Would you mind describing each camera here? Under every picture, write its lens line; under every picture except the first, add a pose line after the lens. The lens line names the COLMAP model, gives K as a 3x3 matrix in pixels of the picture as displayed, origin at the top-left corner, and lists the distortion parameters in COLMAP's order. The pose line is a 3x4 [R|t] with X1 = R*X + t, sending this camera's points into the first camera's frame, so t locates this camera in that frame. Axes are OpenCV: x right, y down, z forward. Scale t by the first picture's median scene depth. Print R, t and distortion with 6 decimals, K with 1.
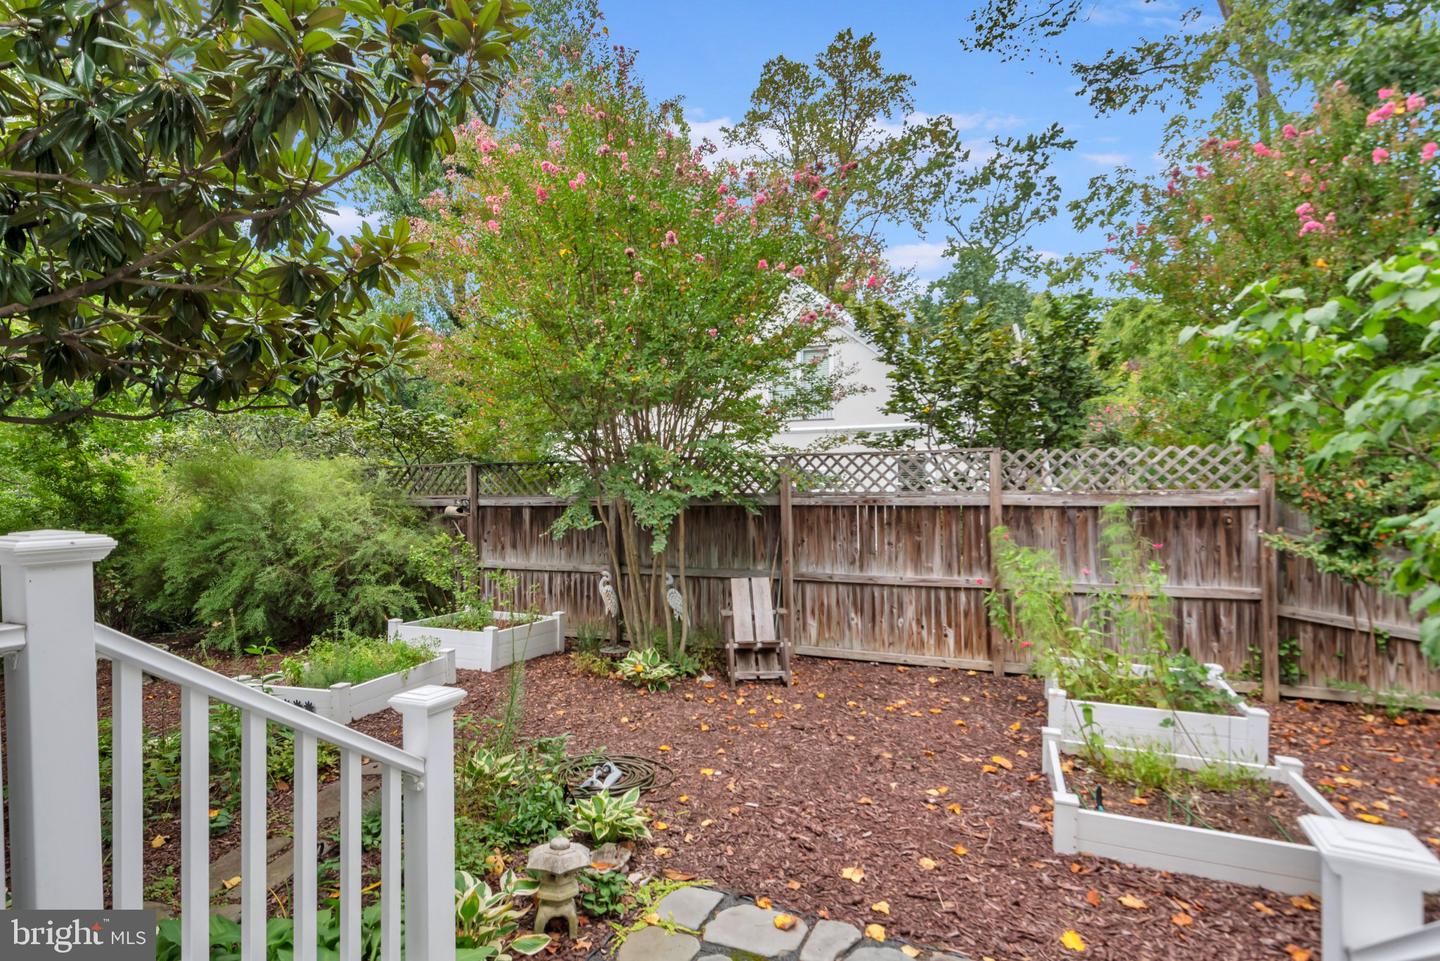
lens RADIAL K [[782.4, 0, 719.8], [0, 782.4, 476.7], [0, 0, 1]] dist [0.014778, -0.004400]
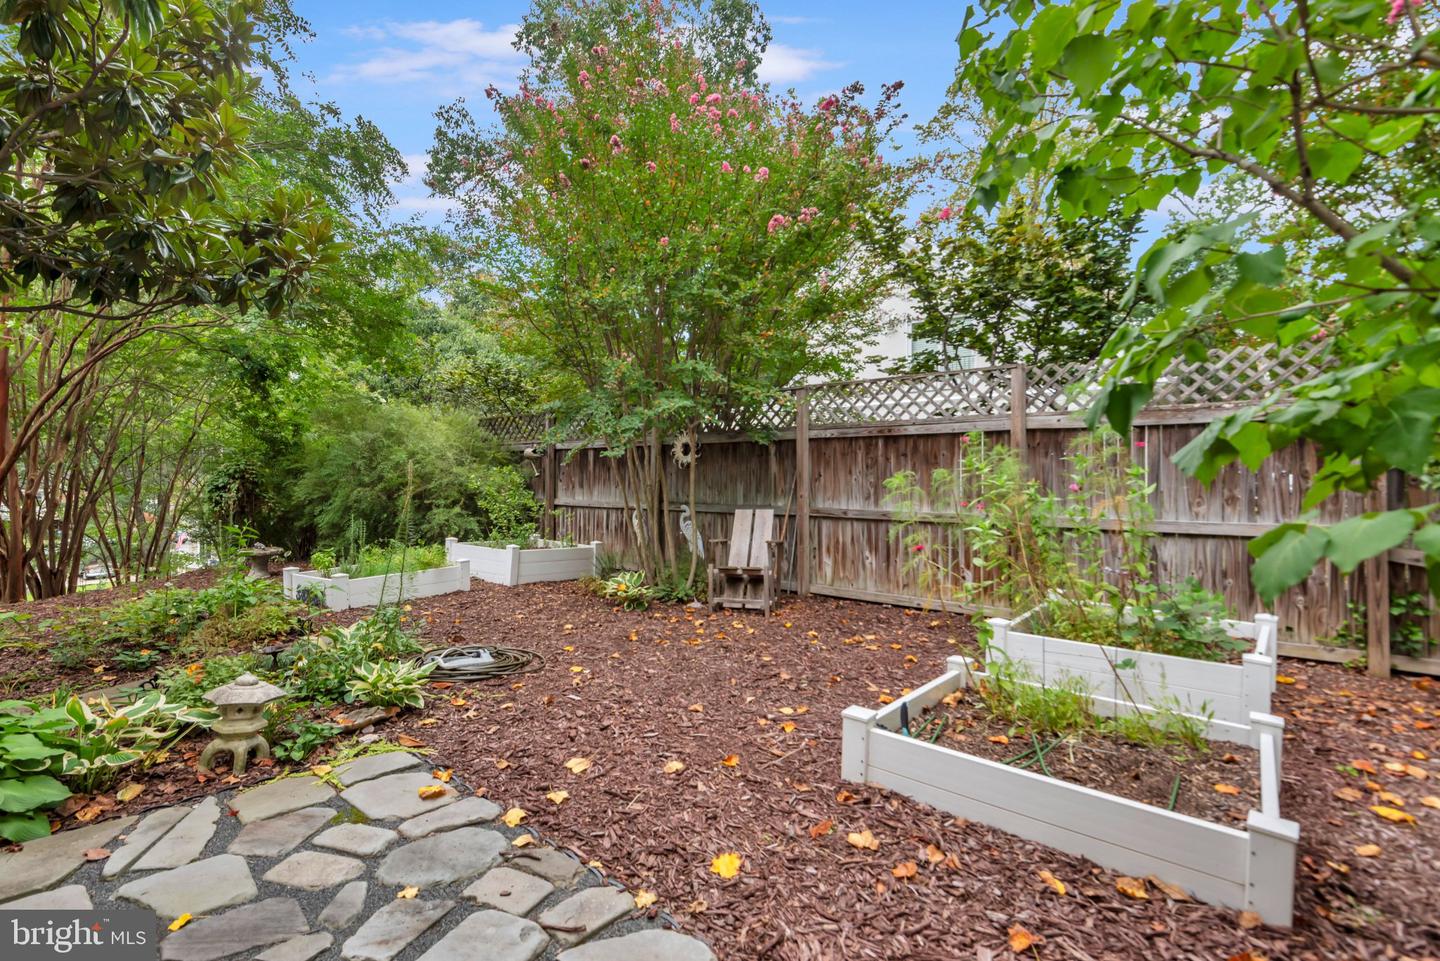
lens RADIAL K [[711.8, 0, 720.5], [0, 711.8, 478.2], [0, 0, 1]] dist [0.009157, -0.001113]
pose [[0.952081, 0.011015, -0.305647, 0.266965], [-0.010013, 0.999938, 0.004846, 0.086164], [0.305681, -0.001553, 0.952133, 0.138807]]
